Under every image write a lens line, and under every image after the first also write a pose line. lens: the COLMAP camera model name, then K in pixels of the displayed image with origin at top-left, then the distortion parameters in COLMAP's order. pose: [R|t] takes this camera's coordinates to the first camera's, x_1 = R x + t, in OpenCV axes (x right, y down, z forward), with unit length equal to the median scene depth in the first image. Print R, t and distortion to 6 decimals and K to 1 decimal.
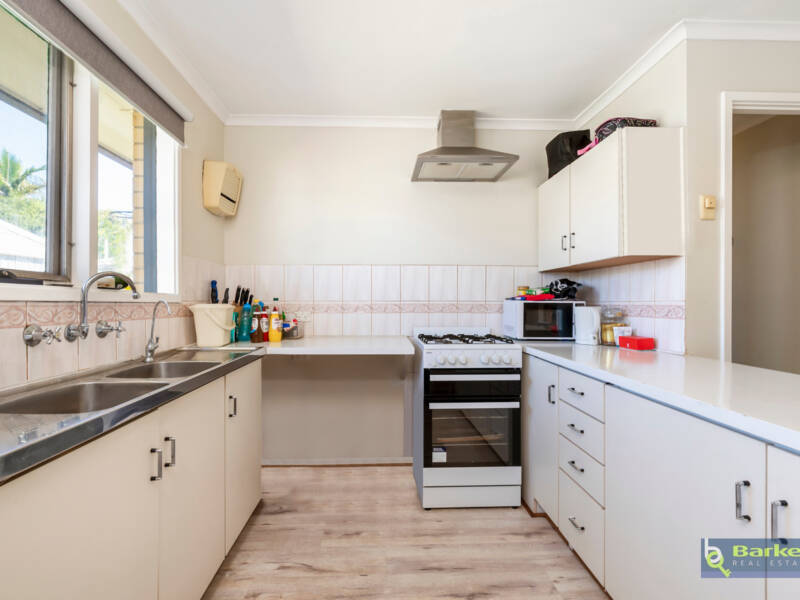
lens RADIAL K [[399.8, 0, 400.0], [0, 399.8, 300.0], [0, 0, 1]] dist [0.033922, 0.000097]
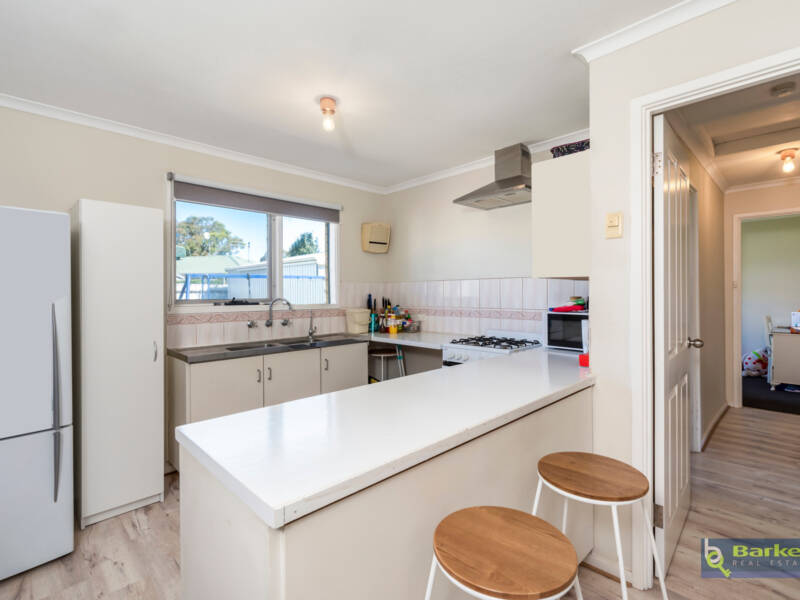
lens RADIAL K [[394.5, 0, 400.0], [0, 394.5, 300.0], [0, 0, 1]] dist [0.000152, 0.000018]
pose [[0.678239, 0.006191, -0.734815, 0.795656], [0.010514, 0.999780, 0.018128, -0.051477], [0.734766, -0.020022, 0.678025, -0.012454]]
